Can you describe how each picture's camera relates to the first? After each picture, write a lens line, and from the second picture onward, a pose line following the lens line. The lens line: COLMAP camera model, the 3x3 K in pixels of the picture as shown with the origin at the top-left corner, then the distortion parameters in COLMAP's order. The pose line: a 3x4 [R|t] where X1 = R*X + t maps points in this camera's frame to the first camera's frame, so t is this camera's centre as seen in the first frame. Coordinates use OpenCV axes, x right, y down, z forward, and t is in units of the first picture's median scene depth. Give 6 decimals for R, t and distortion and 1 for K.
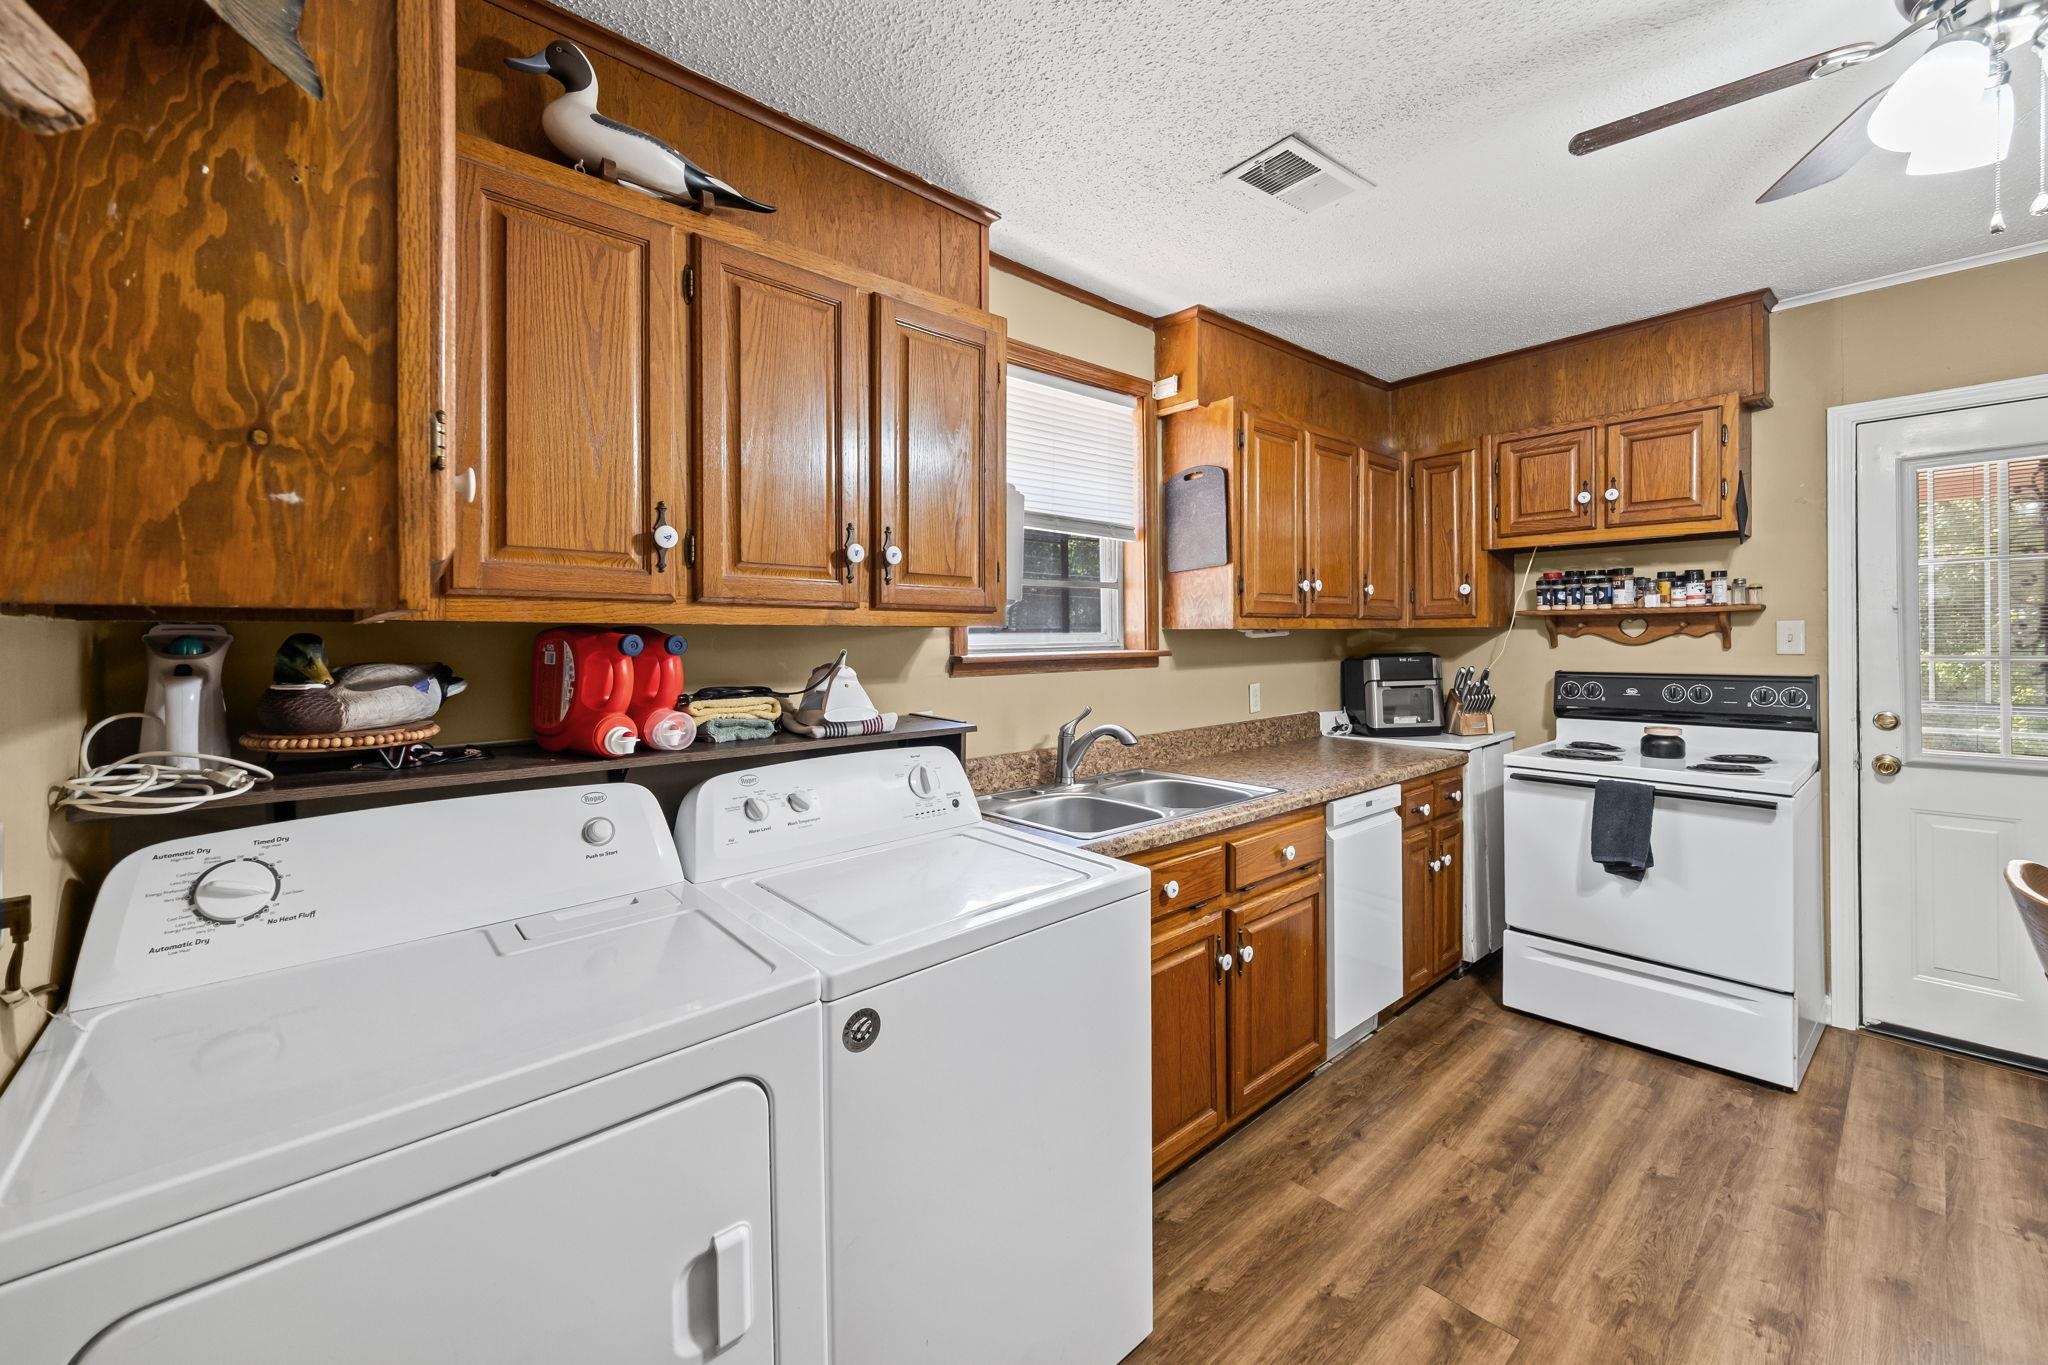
lens RADIAL K [[824.9, 0, 1020.3], [0, 824.9, 653.0], [0, 0, 1]] dist [0.000872, -0.001123]
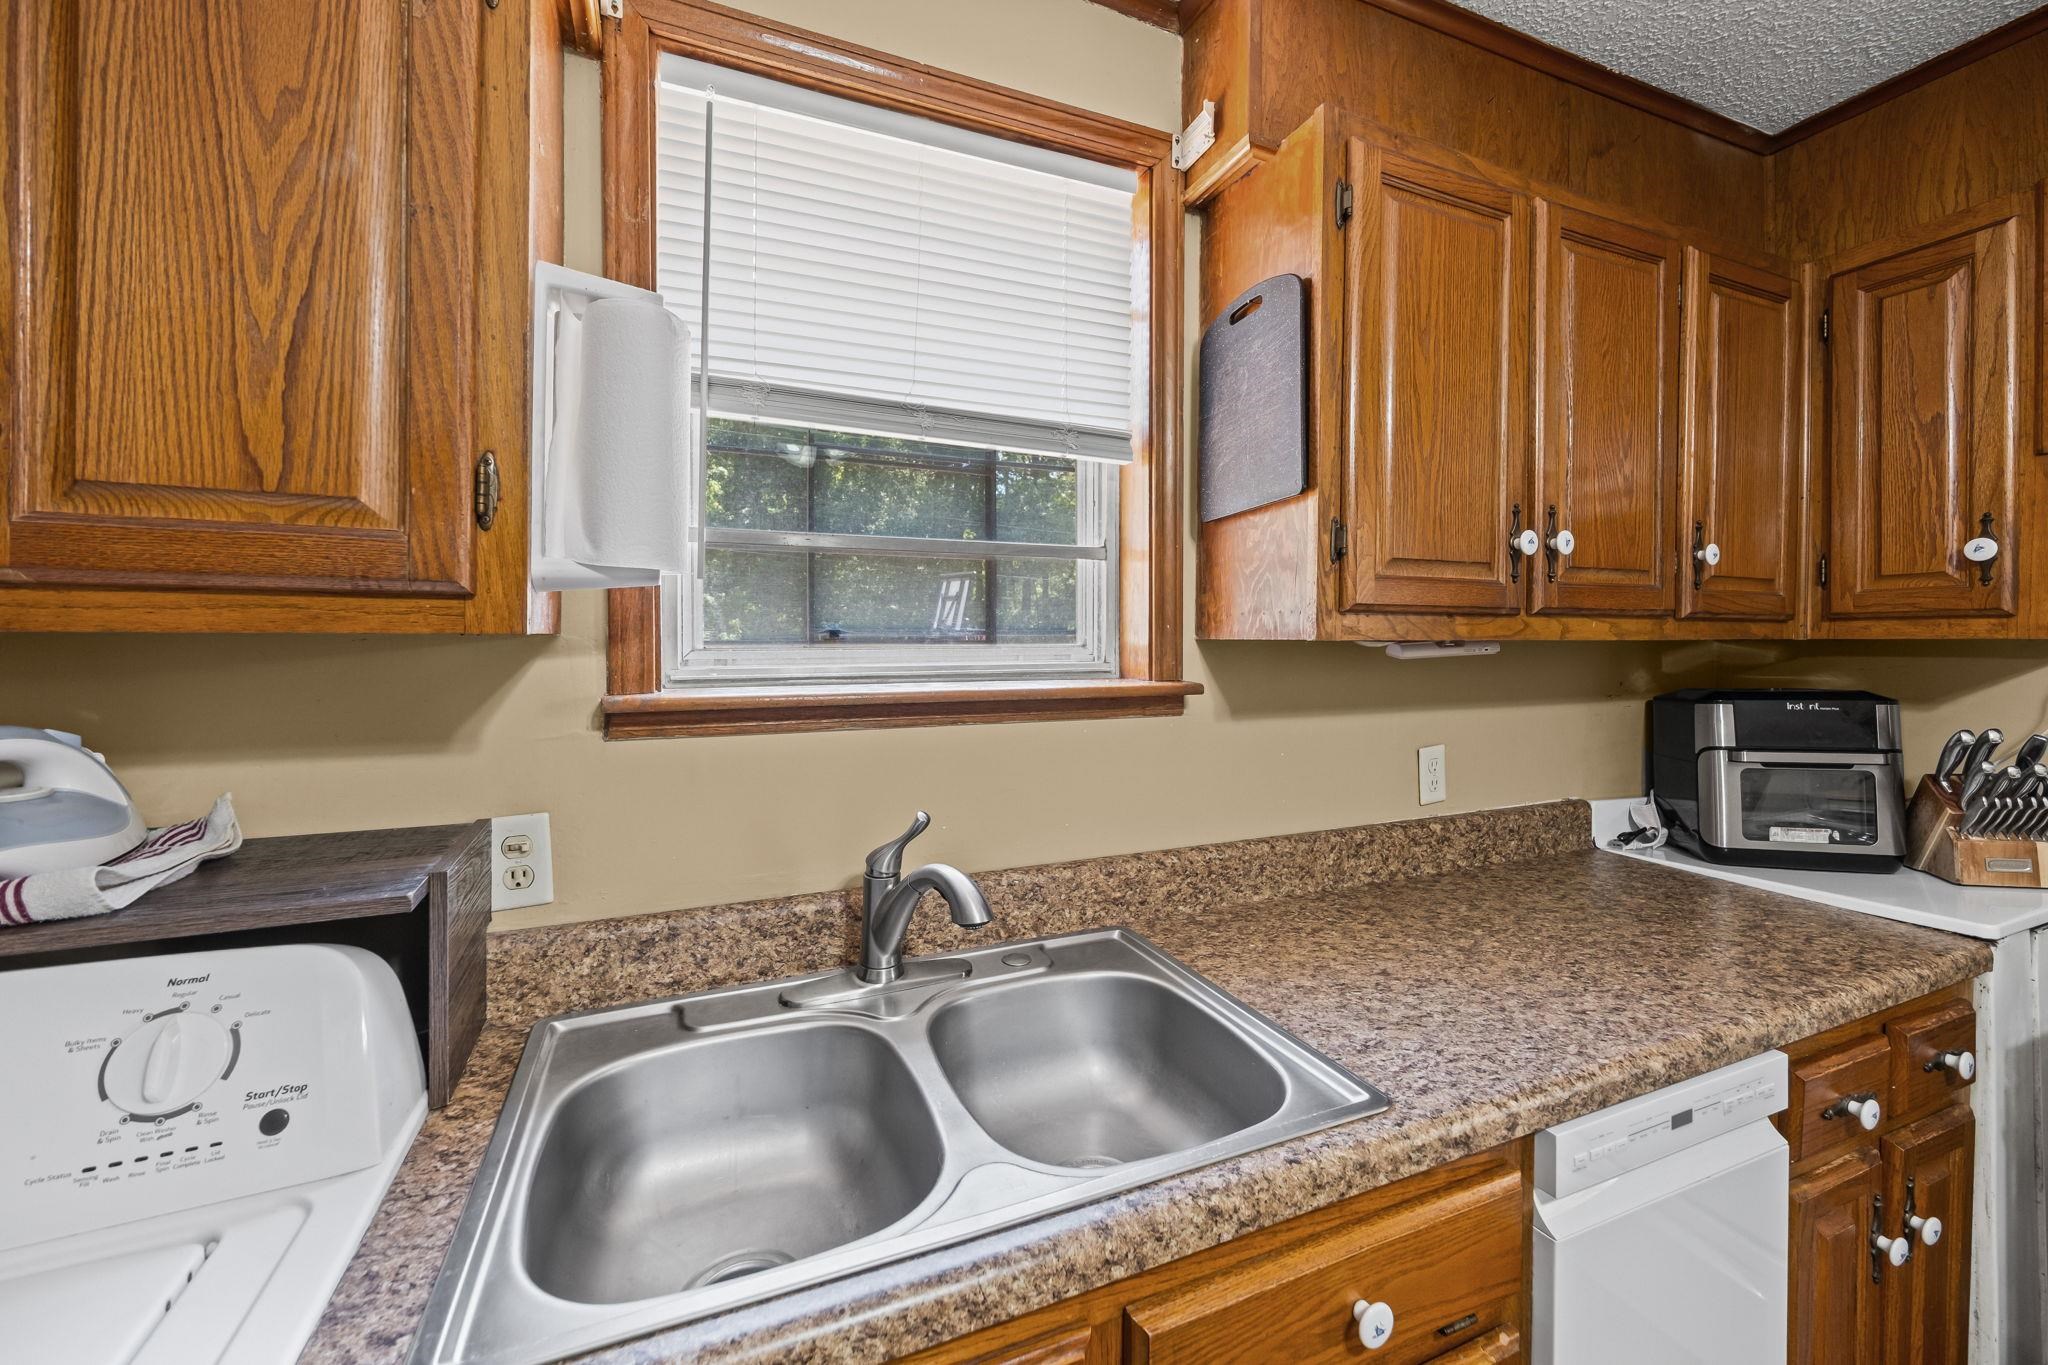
lens RADIAL K [[817.3, 0, 1018.7], [0, 817.3, 654.3], [0, 0, 1]] dist [0.013590, -0.007592]
pose [[0.950153, 0.014007, -0.311470, 0.228039], [-0.014373, 0.999896, 0.001122, -0.018864], [0.311453, 0.003411, 0.950255, 0.504011]]
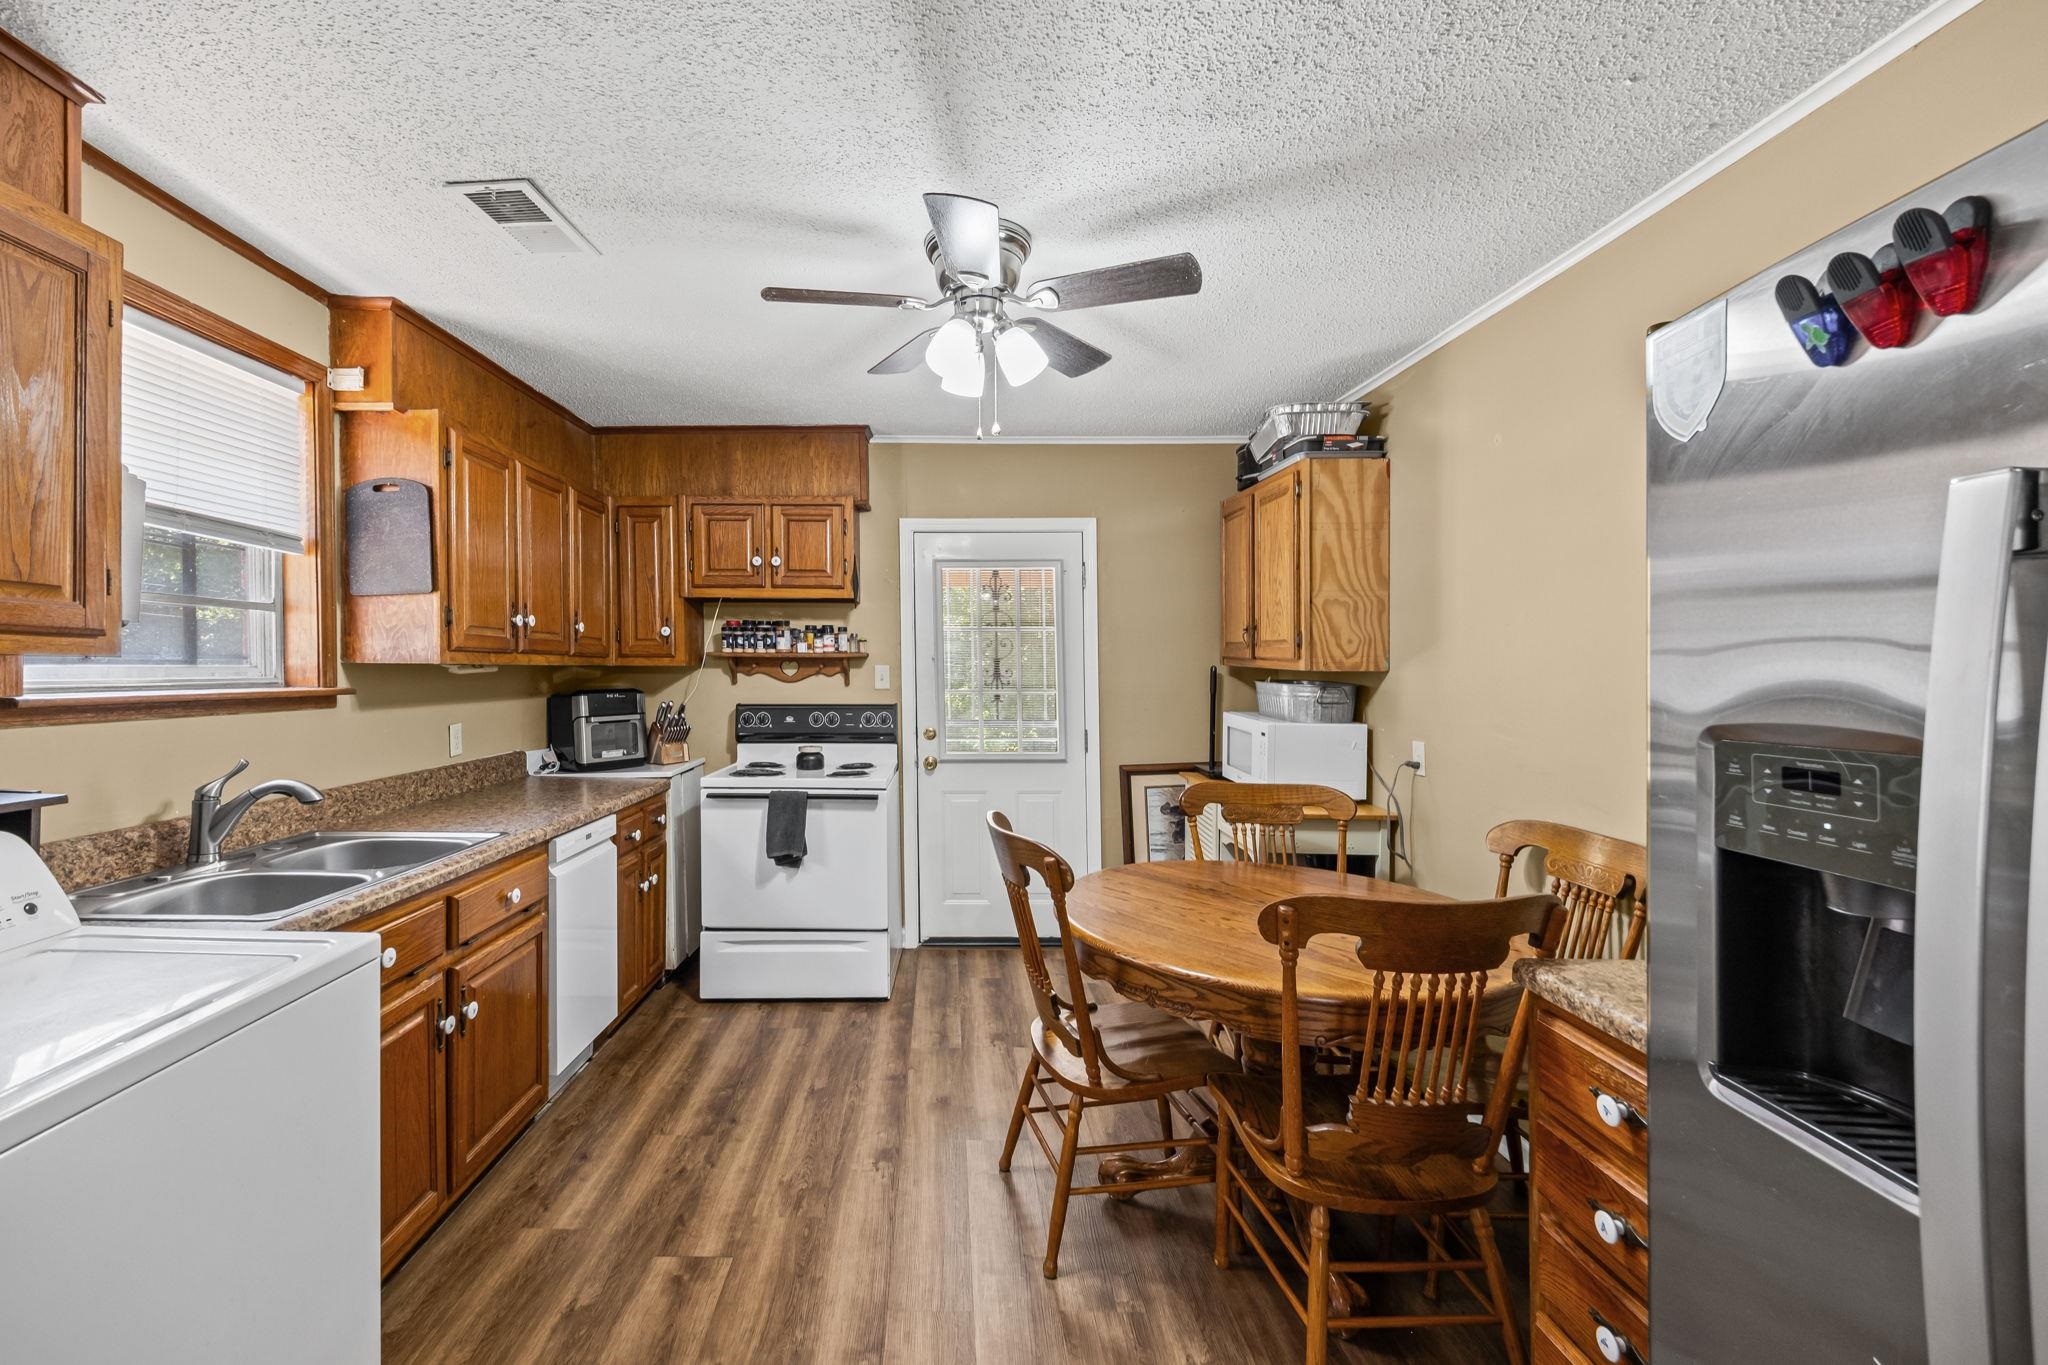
lens RADIAL K [[852.8, 0, 944.0], [0, 852.8, 685.4], [0, 0, 1]] dist [0.002435, -0.000258]
pose [[0.669696, -0.002519, 0.742631, -0.063872], [0.005968, 0.999980, -0.001990, -0.000682], [-0.742611, 0.005764, 0.669698, -0.040545]]
